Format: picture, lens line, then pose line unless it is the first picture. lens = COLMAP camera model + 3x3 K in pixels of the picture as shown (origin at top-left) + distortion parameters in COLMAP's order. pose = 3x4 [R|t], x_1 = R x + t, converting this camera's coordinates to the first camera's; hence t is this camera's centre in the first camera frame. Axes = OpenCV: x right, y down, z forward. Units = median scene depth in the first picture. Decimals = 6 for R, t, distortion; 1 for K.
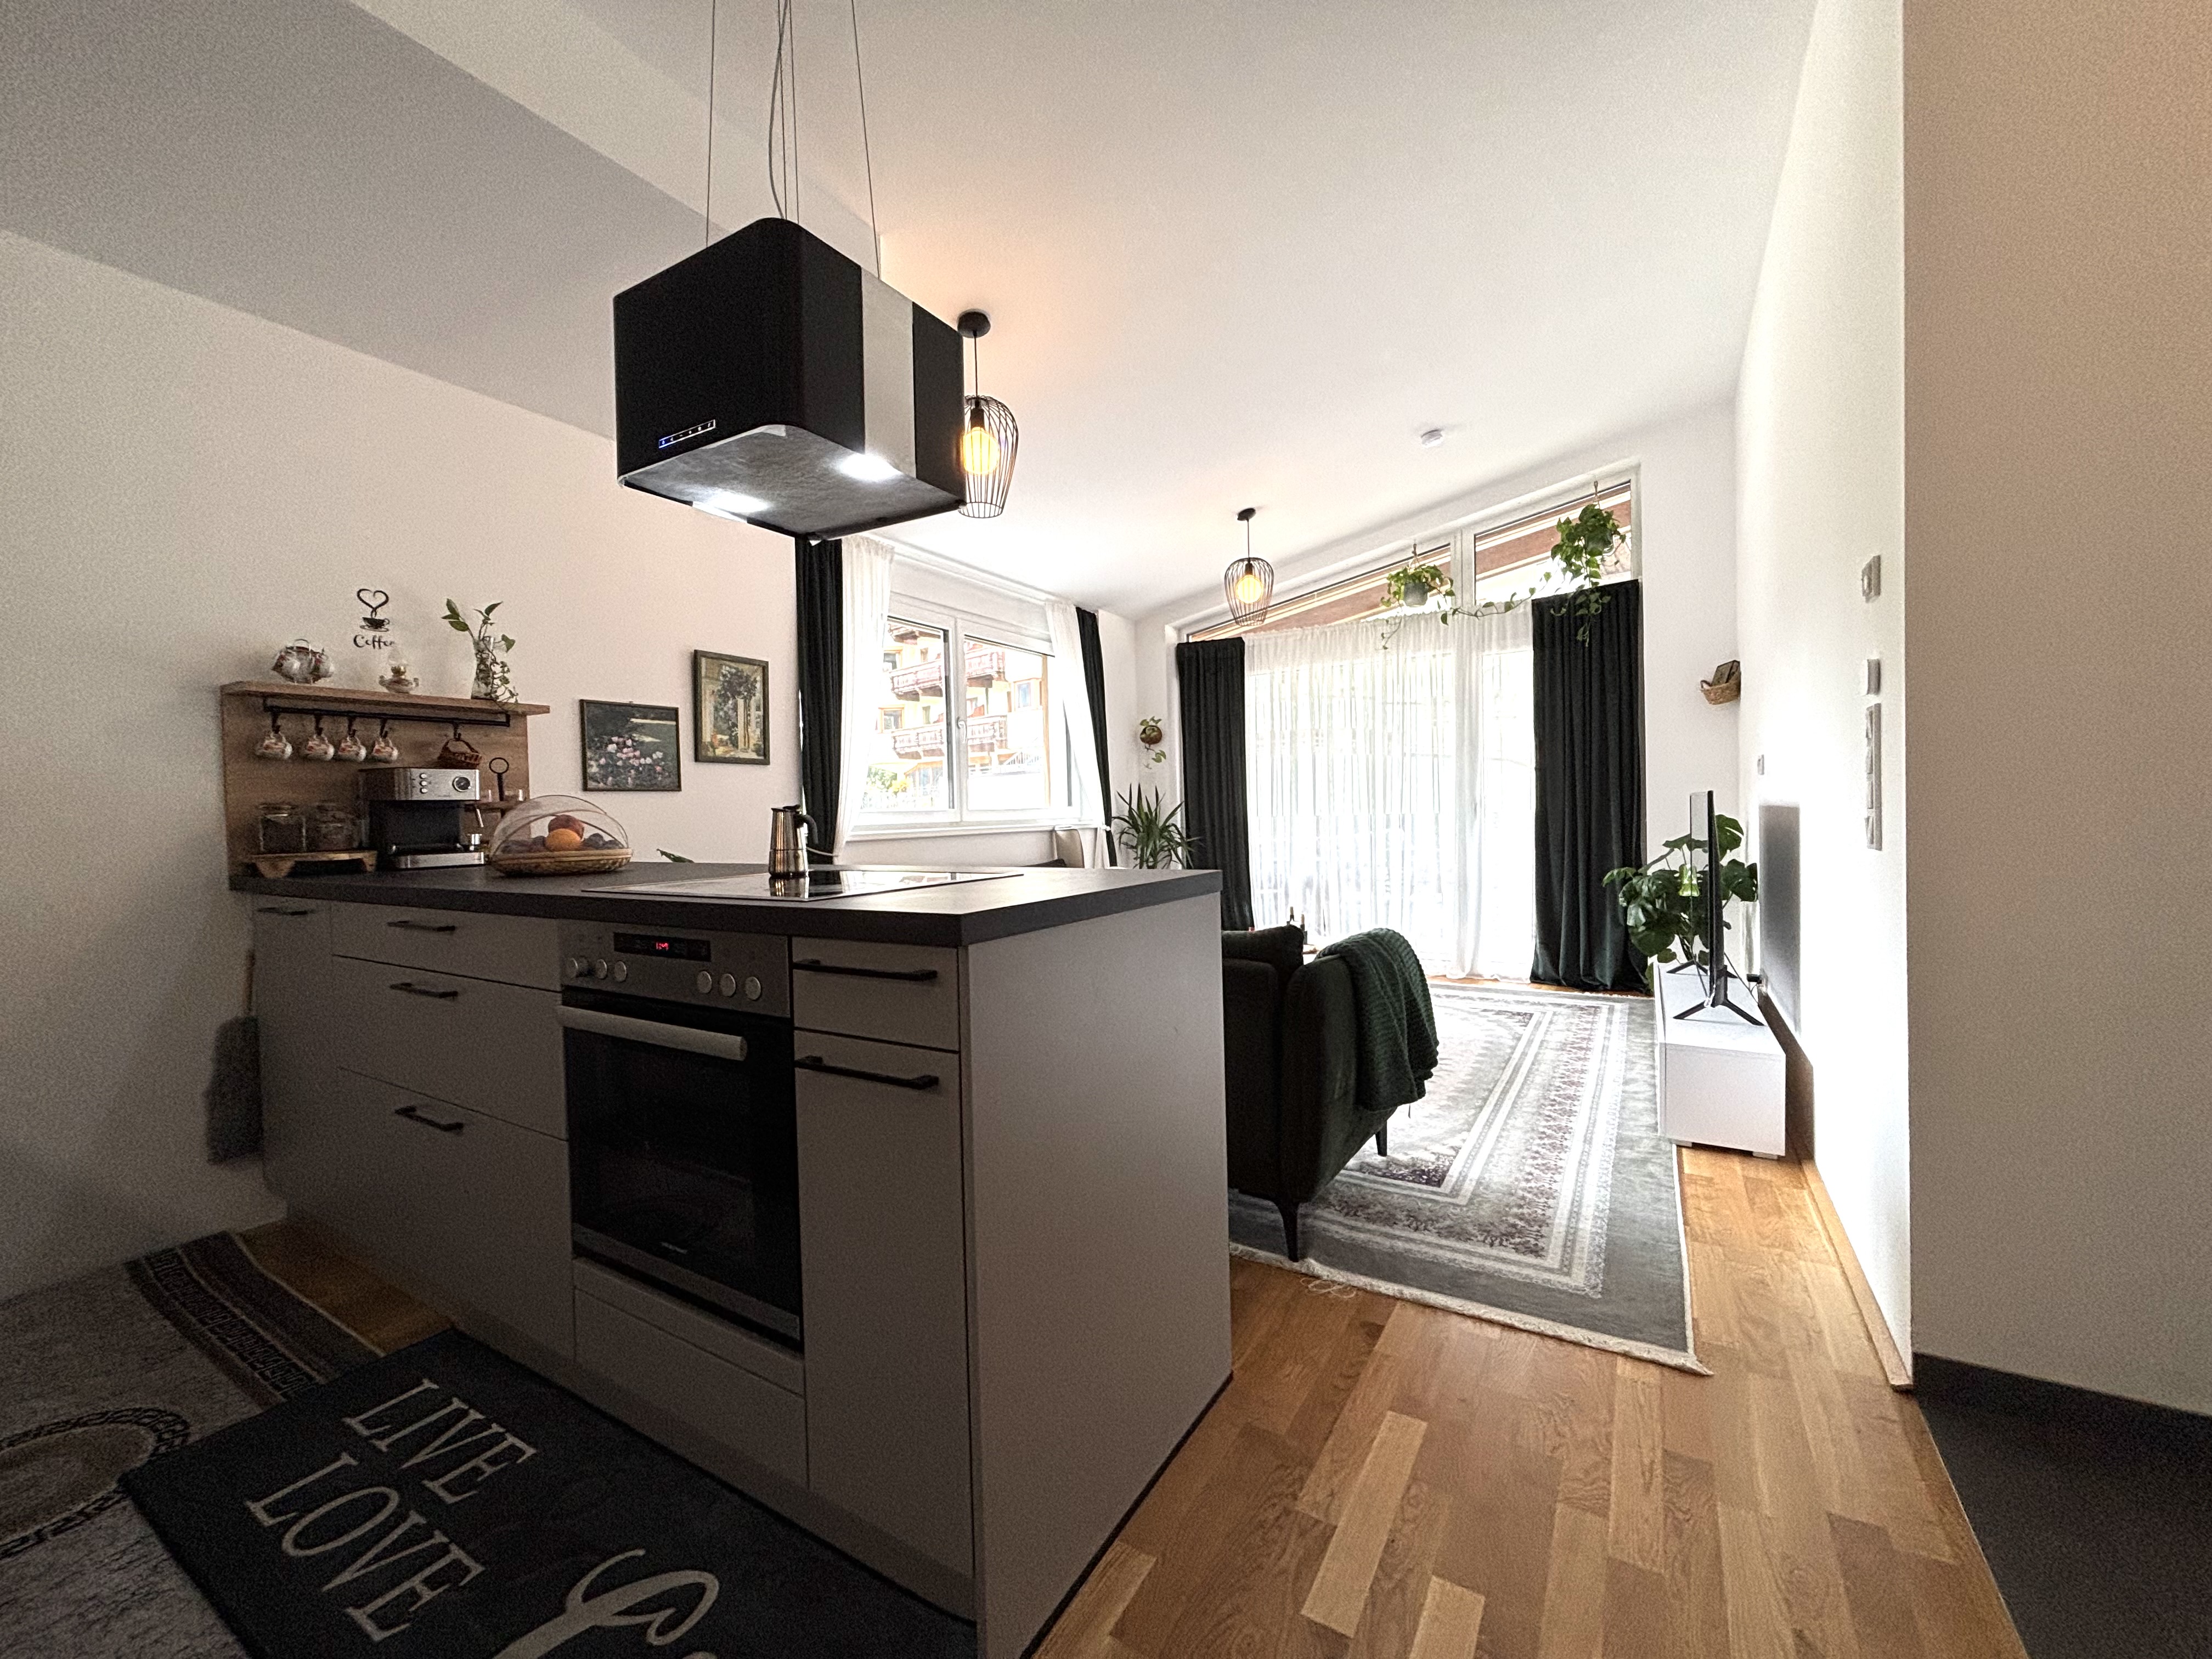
lens RADIAL K [[892.0, 0, 1108.1], [0, 892.0, 829.0], [0, 0, 1]] dist [-0.004394, -0.000290]
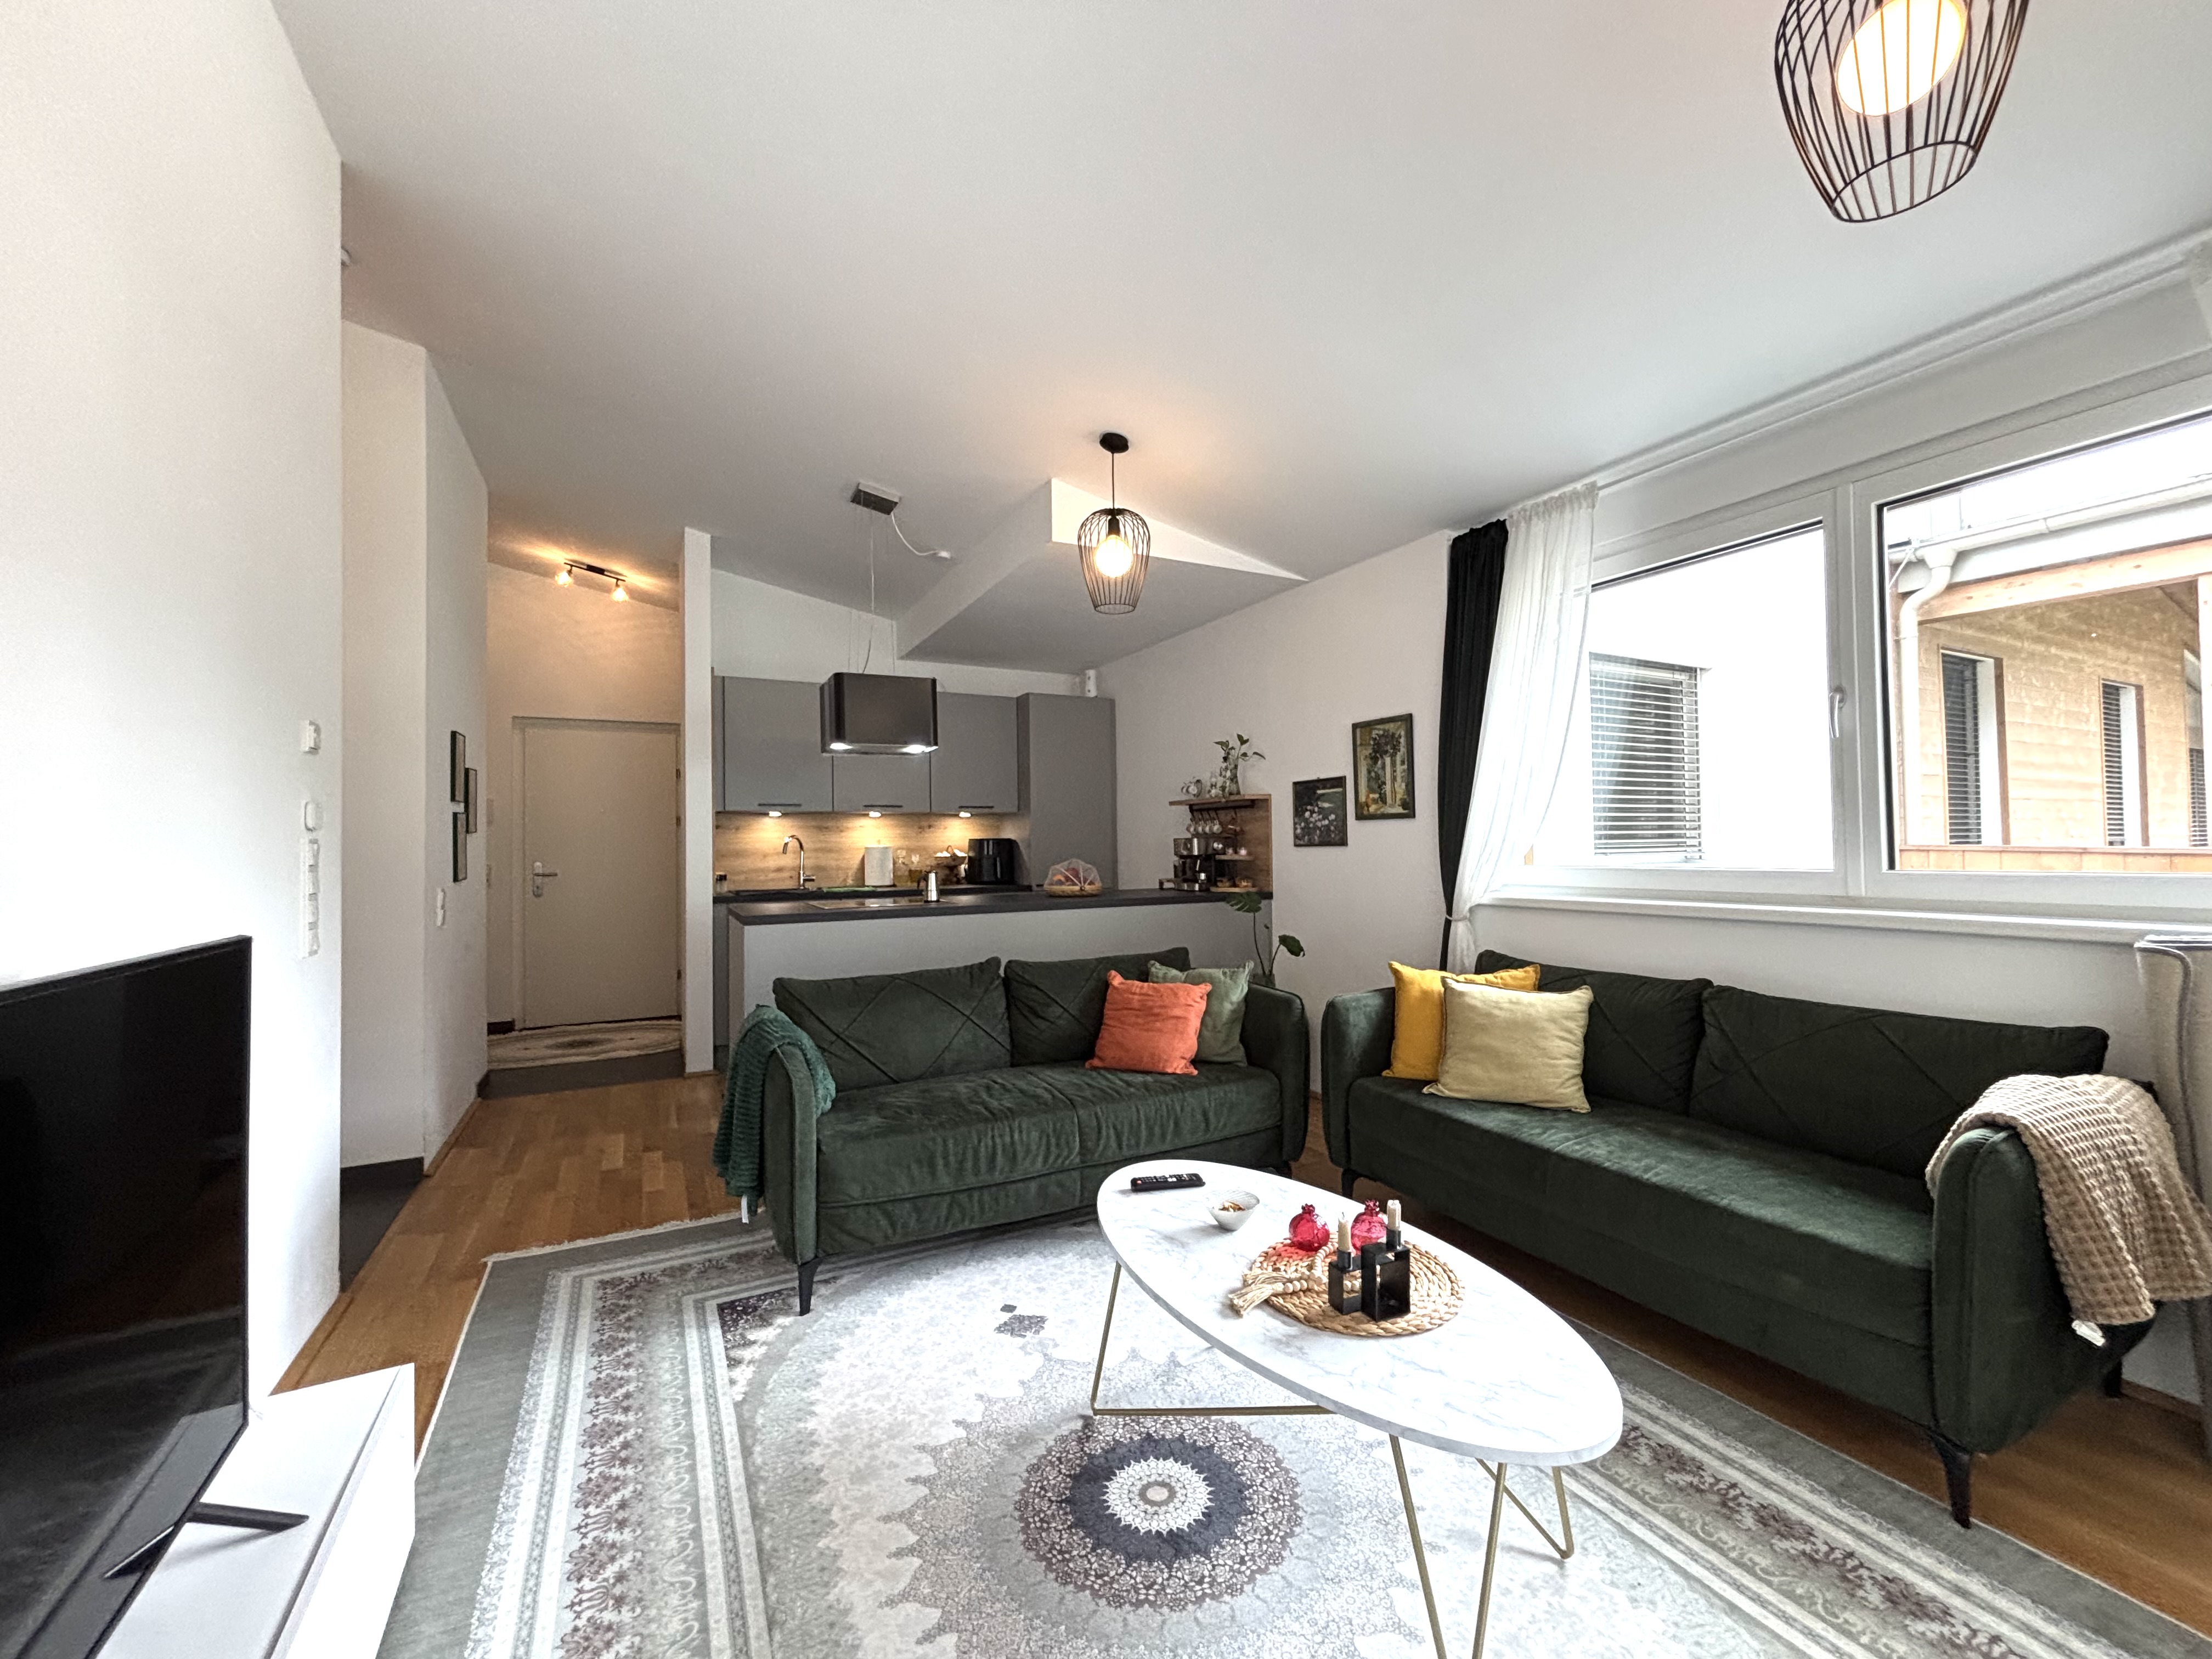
lens RADIAL K [[892.0, 0, 1110.6], [0, 892.0, 826.6], [0, 0, 1]] dist [-0.004394, -0.000290]
pose [[-0.514340, 0.013607, -0.857478, 0.909811], [0.008878, 0.999905, 0.010542, -0.108146], [0.857540, -0.002191, -0.514412, 1.744688]]
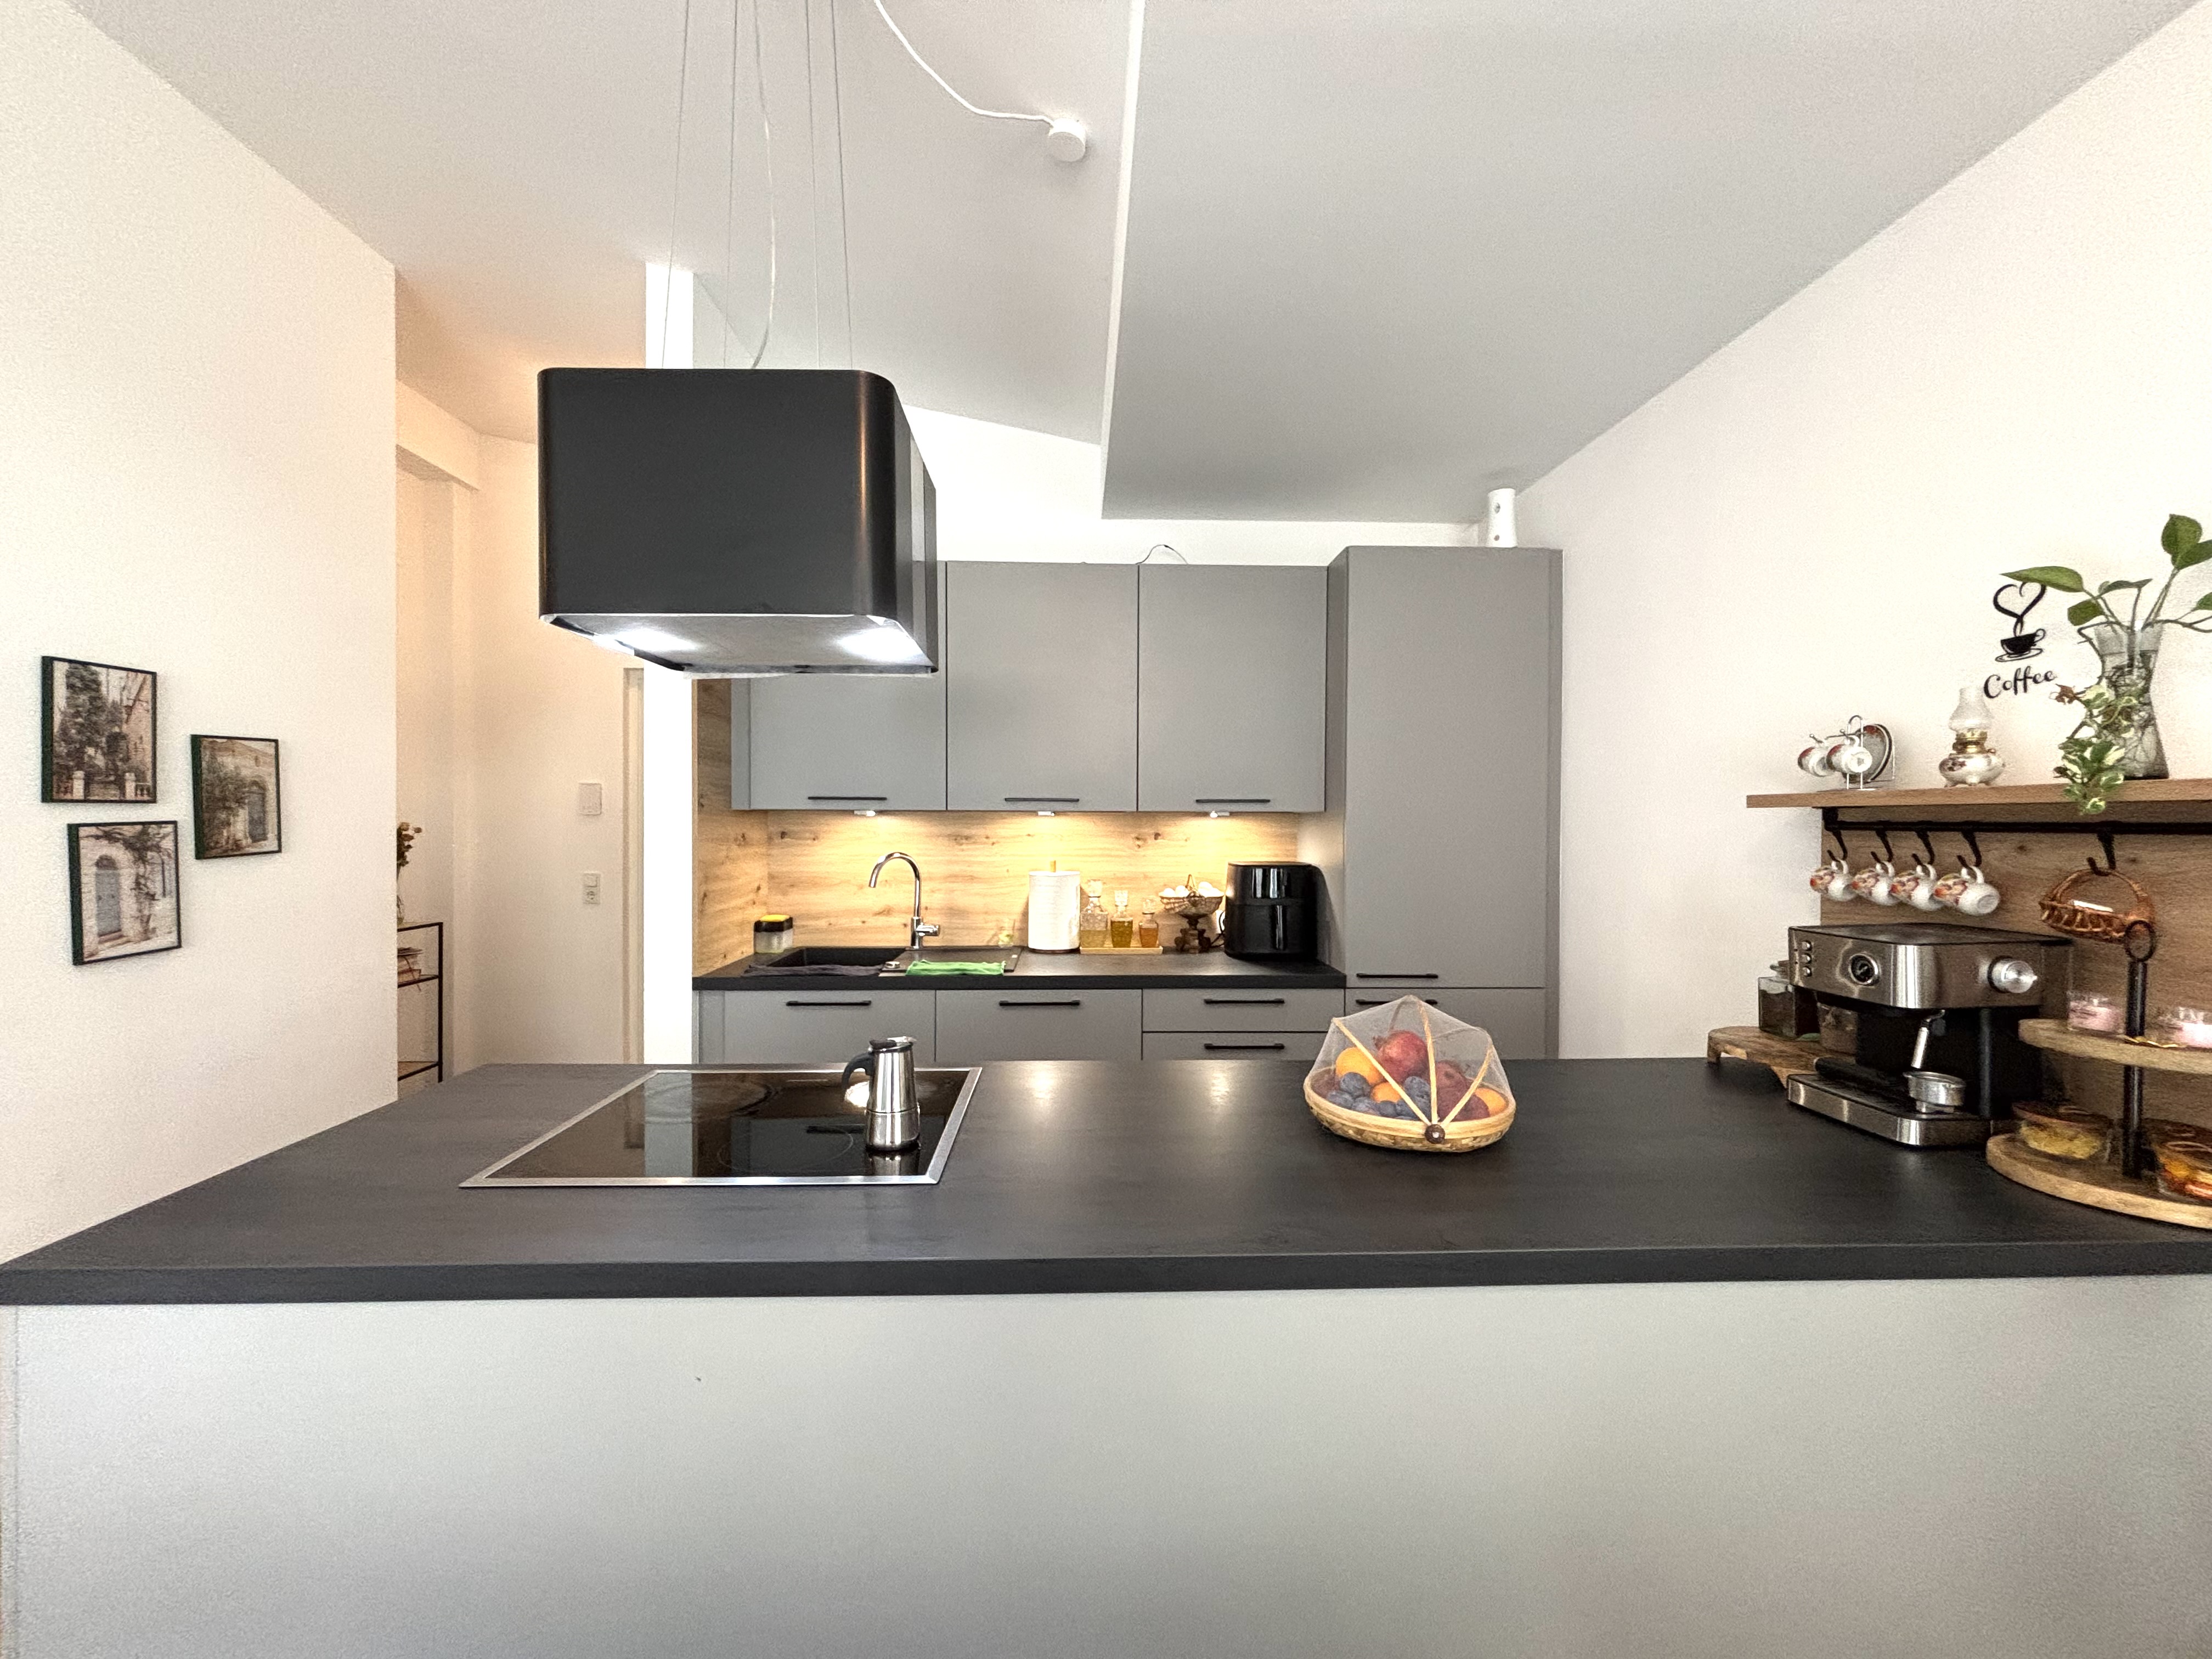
lens RADIAL K [[892.0, 0, 1111.9], [0, 892.0, 831.9], [0, 0, 1]] dist [-0.004394, -0.000290]
pose [[-0.829930, 0.029377, -0.557094, -0.091481], [0.005236, 0.998979, 0.044878, -0.146844], [0.557843, 0.034329, -0.829236, 1.127824]]
